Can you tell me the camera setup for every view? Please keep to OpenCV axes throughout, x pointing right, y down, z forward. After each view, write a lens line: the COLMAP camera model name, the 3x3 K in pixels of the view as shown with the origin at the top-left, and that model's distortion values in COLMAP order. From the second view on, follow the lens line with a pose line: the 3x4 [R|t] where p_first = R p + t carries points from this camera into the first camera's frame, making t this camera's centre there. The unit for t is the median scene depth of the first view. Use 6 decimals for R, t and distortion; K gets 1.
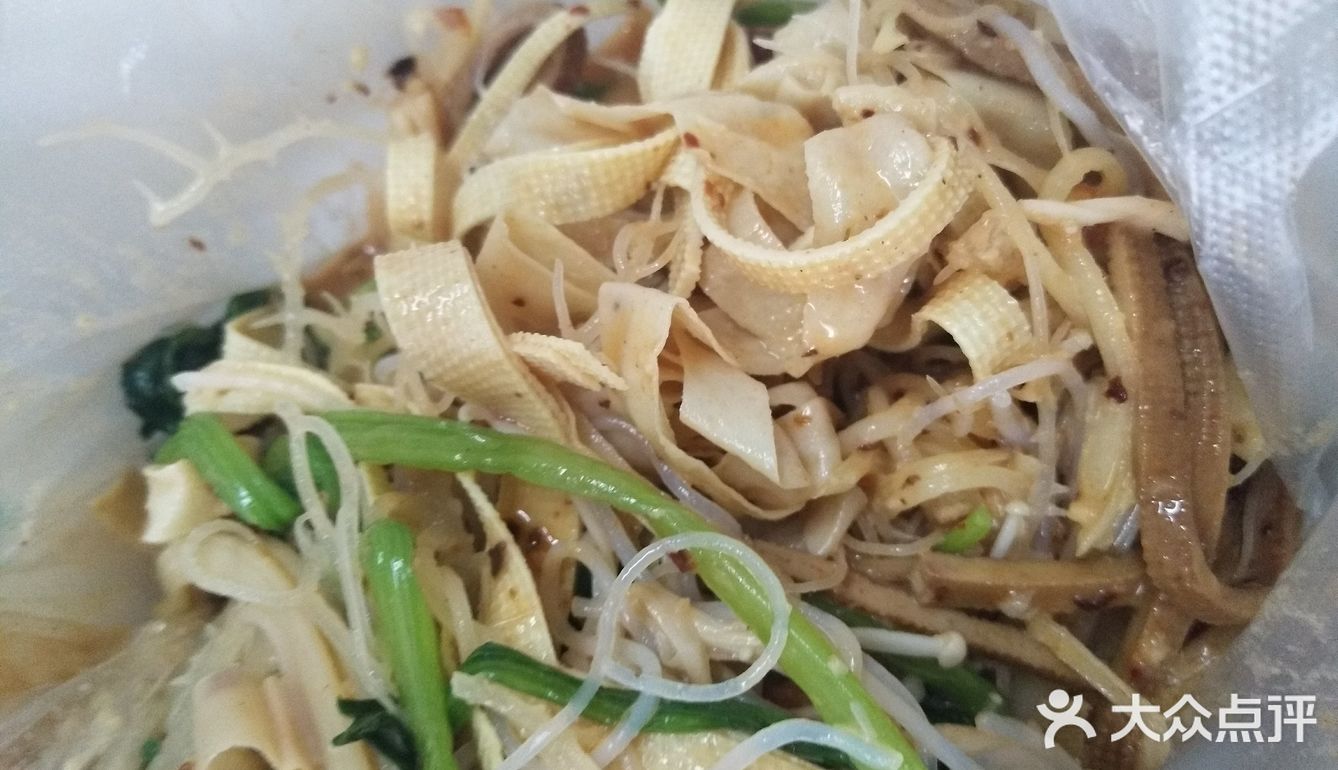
lens RADIAL K [[1028.2, 0, 639.0], [0, 1028.2, 413.4], [0, 0, 1]] dist [0.067788, -0.001622]
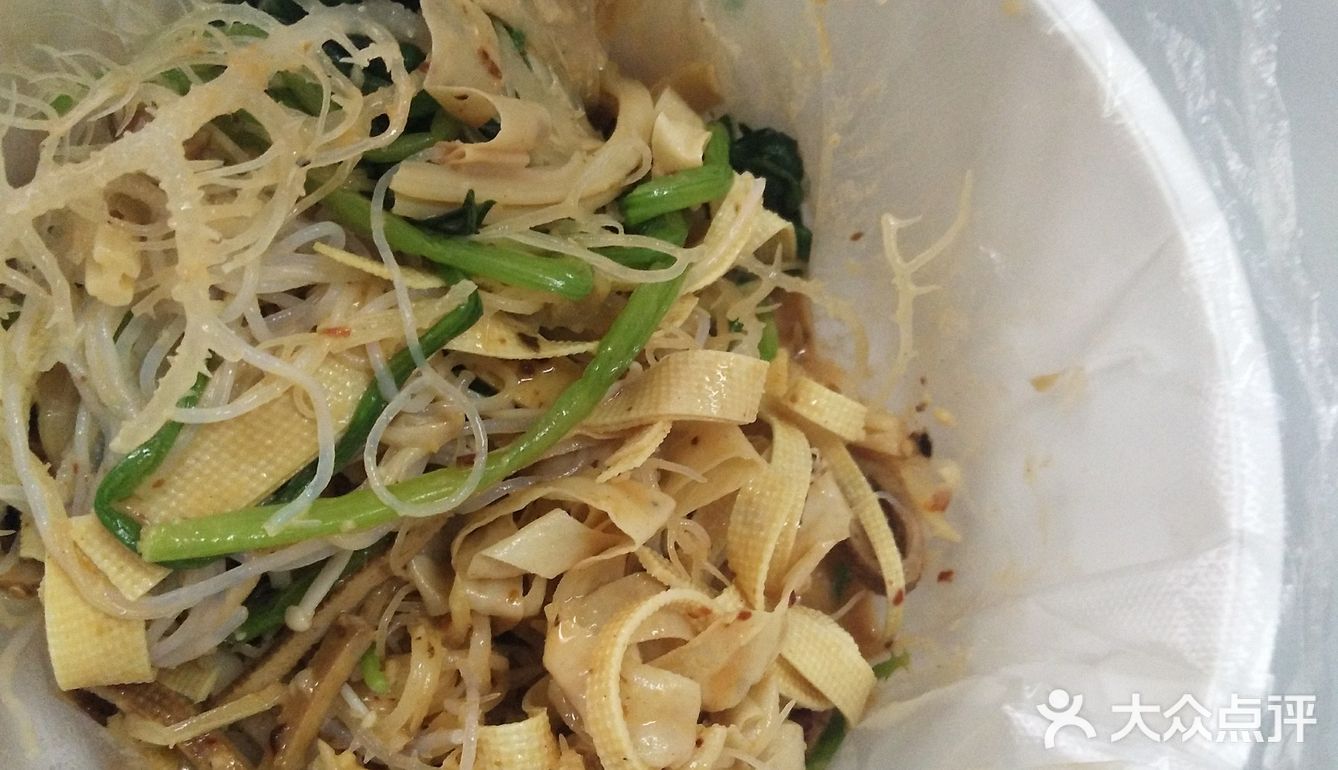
lens RADIAL K [[1028.2, 0, 639.0], [0, 1028.2, 413.4], [0, 0, 1]] dist [0.067788, -0.001622]
pose [[-0.453222, 0.885688, -0.100729, 0.016592], [-0.889328, -0.456969, -0.016562, -0.007908], [-0.060699, 0.082075, 0.994776, -0.314927]]
